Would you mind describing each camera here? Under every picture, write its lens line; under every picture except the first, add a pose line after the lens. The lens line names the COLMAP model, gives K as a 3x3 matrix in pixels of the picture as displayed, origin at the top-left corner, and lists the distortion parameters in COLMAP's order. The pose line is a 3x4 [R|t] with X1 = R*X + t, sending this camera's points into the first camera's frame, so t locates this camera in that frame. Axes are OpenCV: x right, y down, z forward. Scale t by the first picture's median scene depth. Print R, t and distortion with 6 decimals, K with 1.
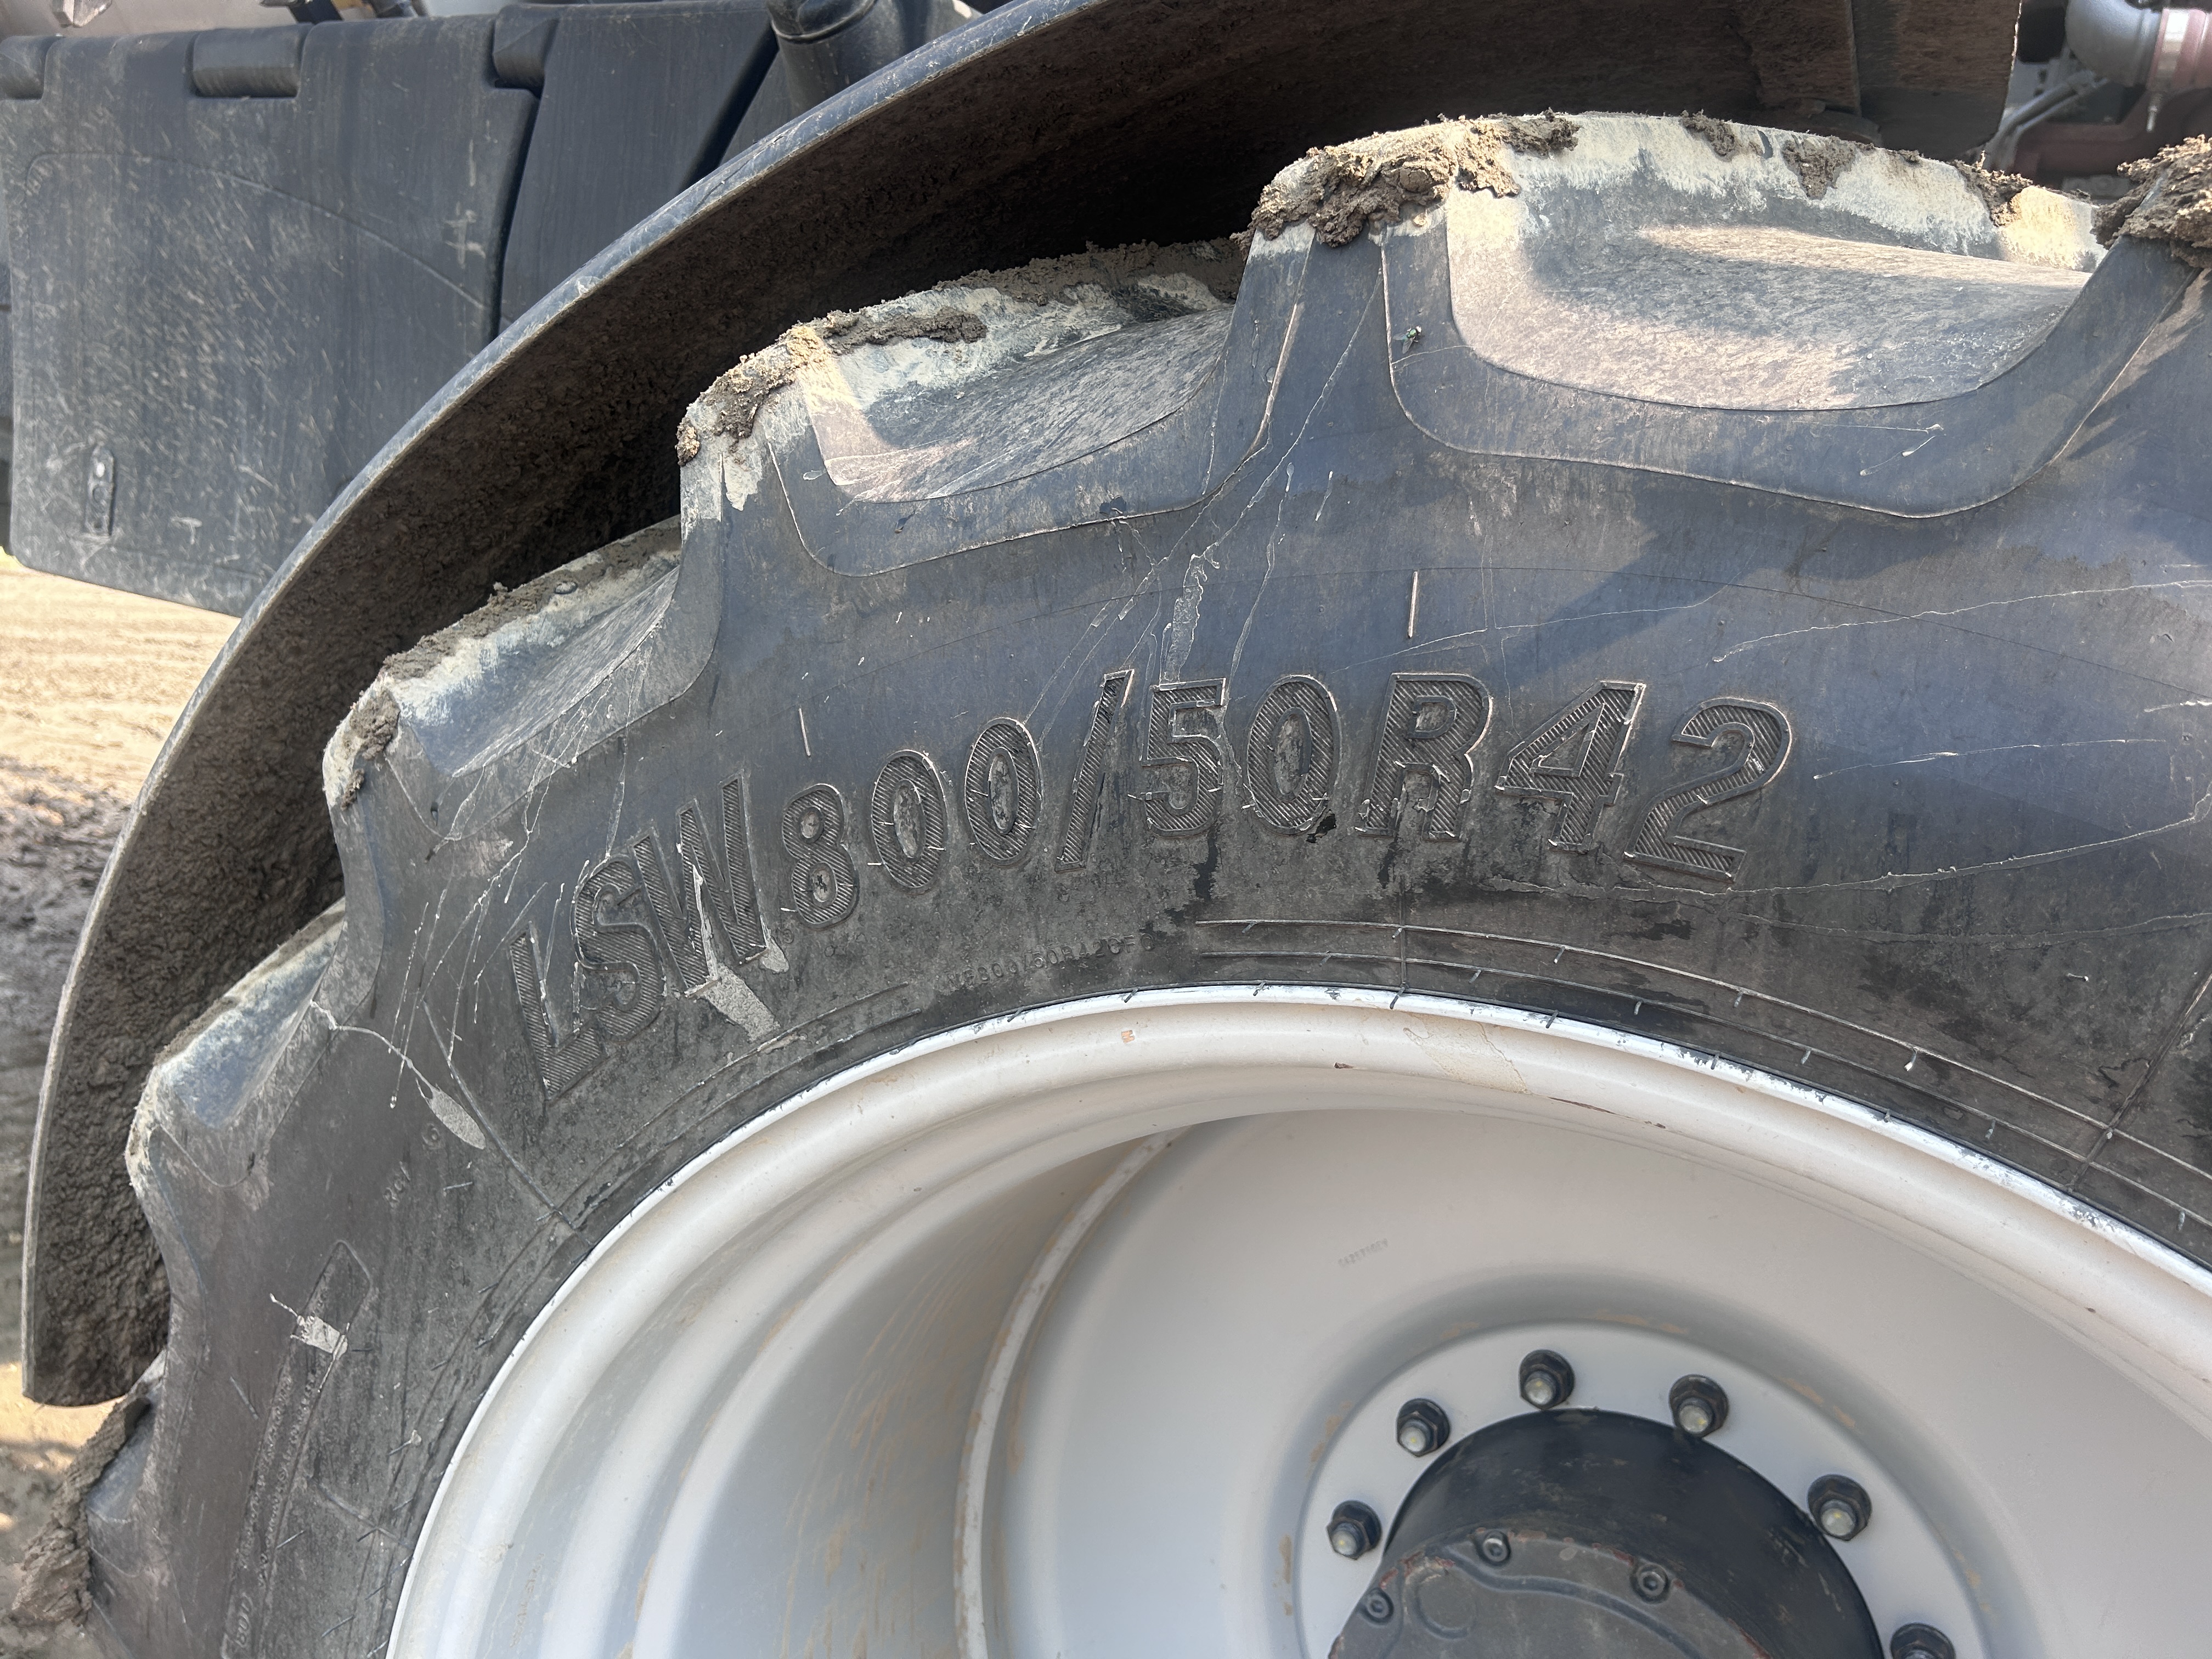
lens RADIAL K [[1670.2, 0, 1116.3], [0, 1670.2, 826.0], [0, 0, 1]] dist [0.013787, -0.007610]
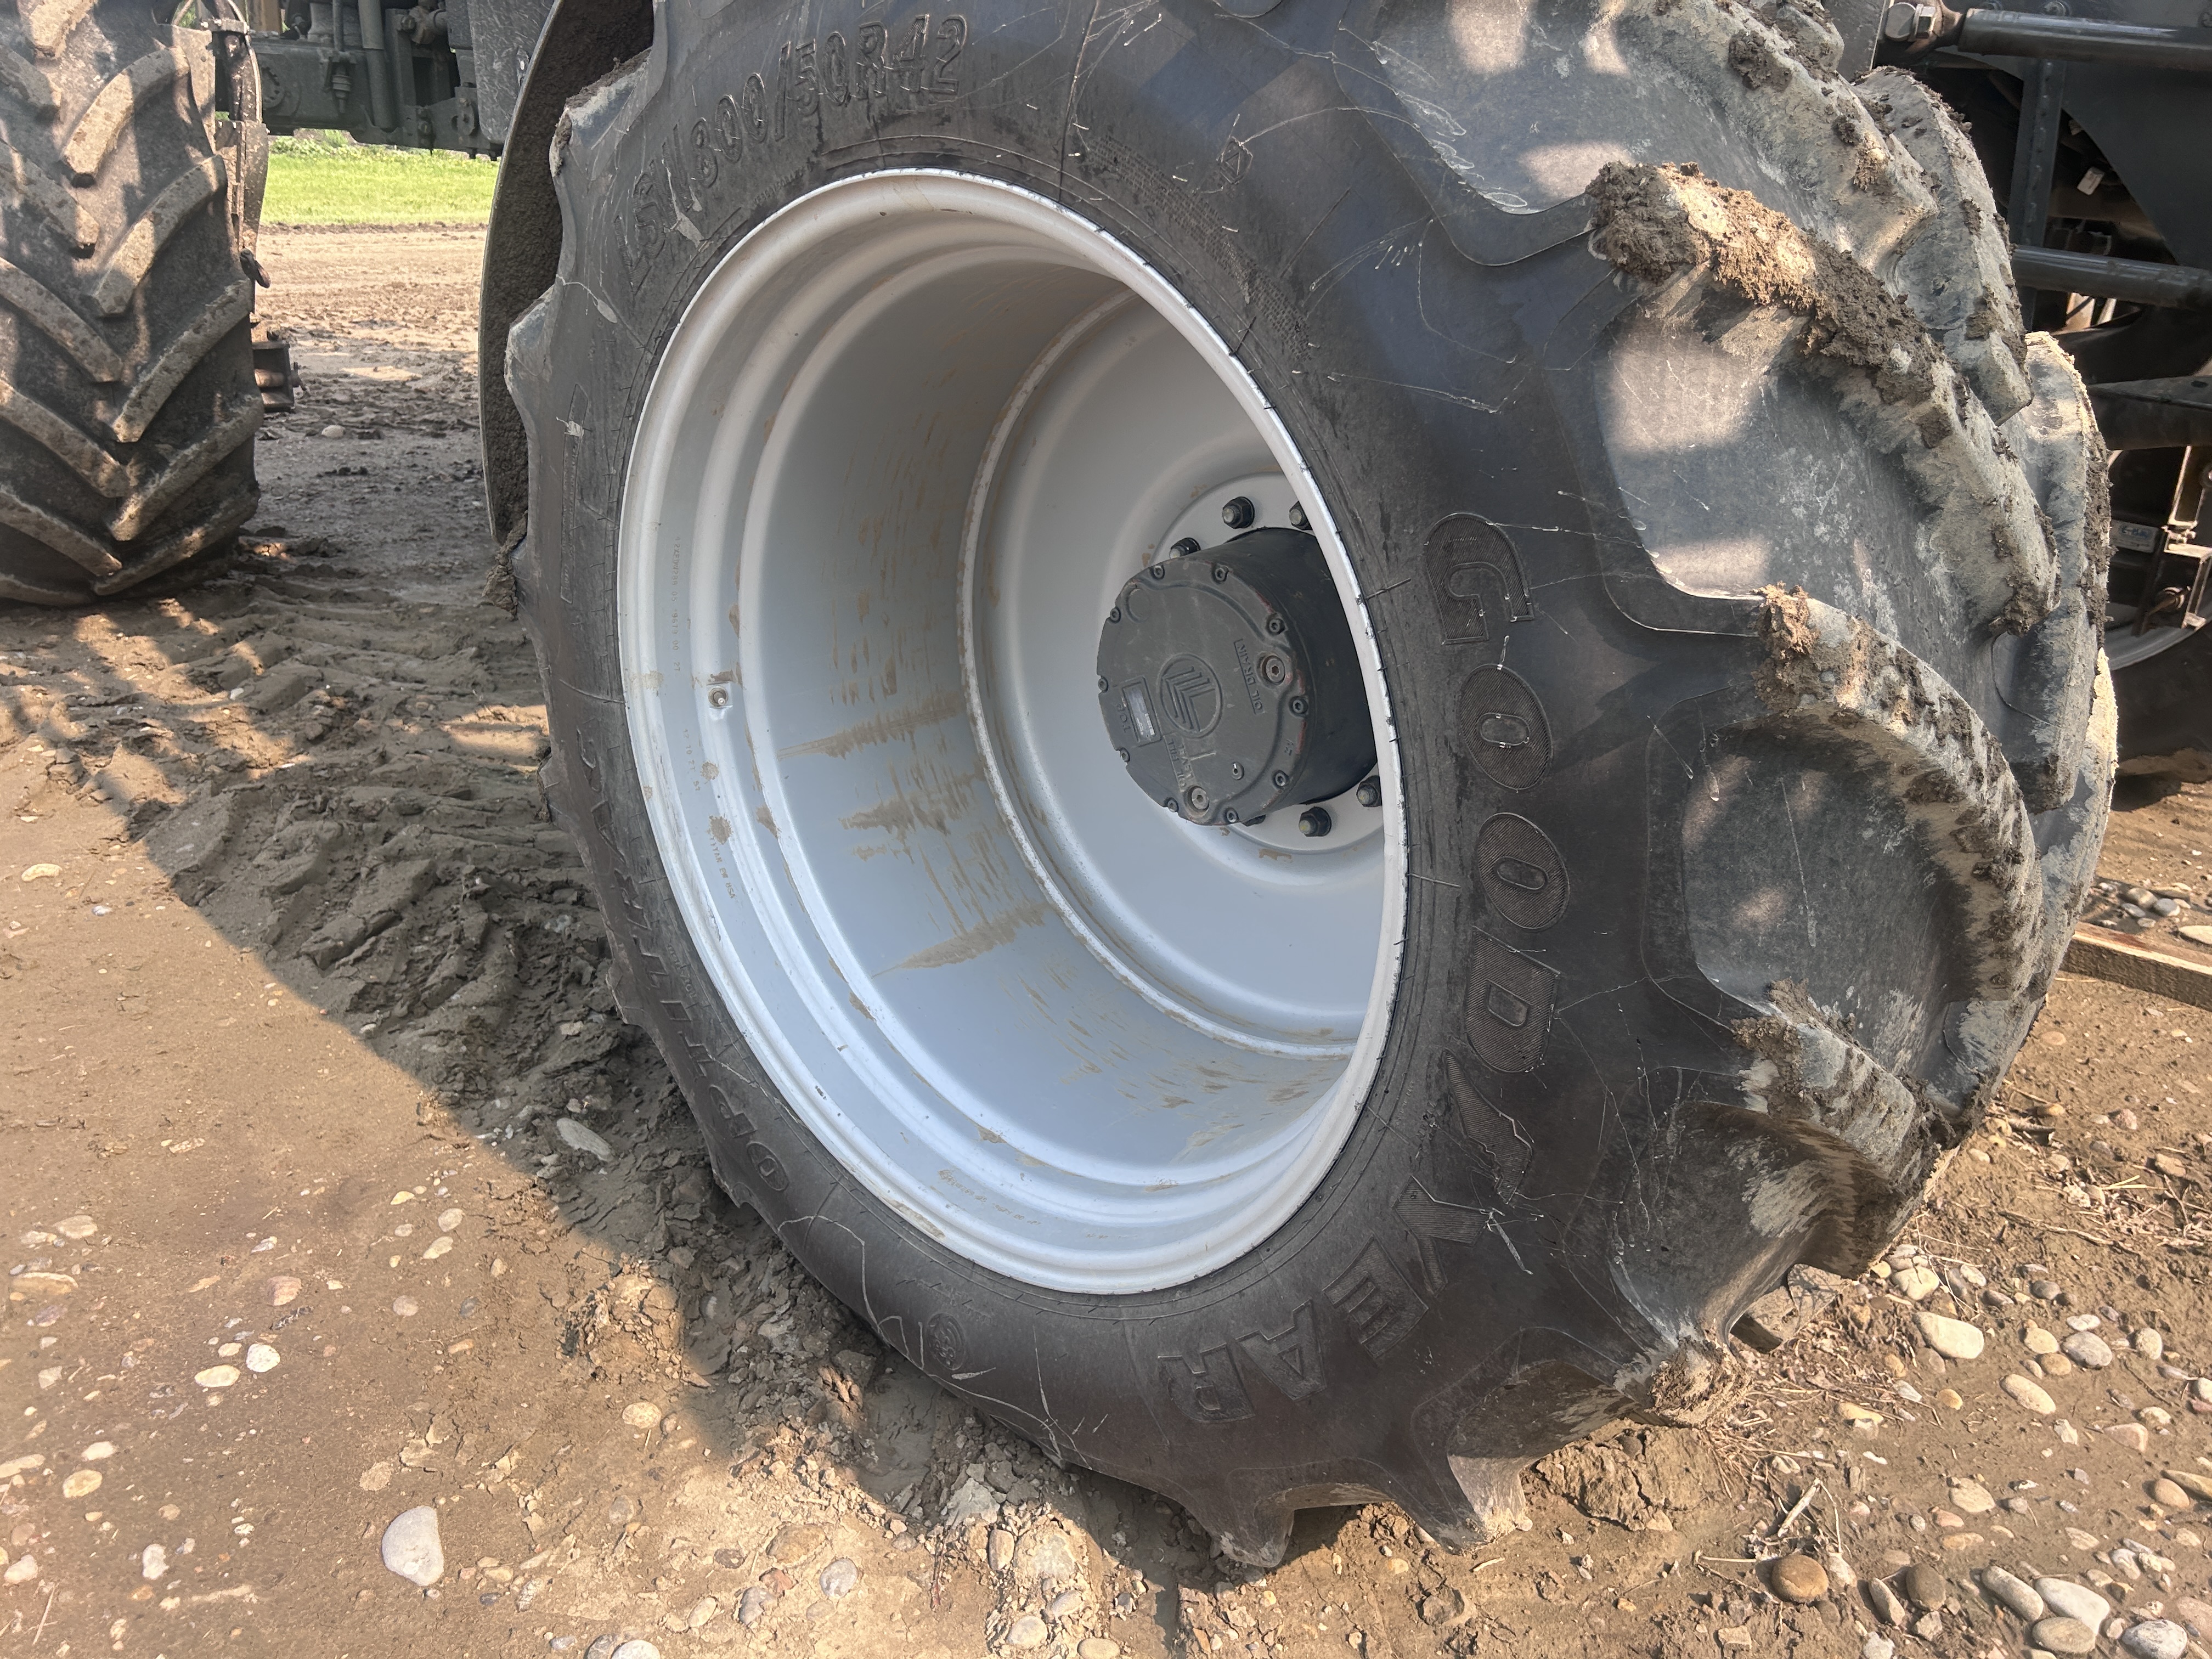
lens RADIAL K [[1670.2, 0, 1106.3], [0, 1670.2, 834.4], [0, 0, 1]] dist [0.013787, -0.007610]
pose [[0.956307, 0.028449, -0.290977, 0.961408], [0.037715, 0.974934, 0.219273, 0.411147], [0.289921, -0.220667, 0.931263, -1.095176]]
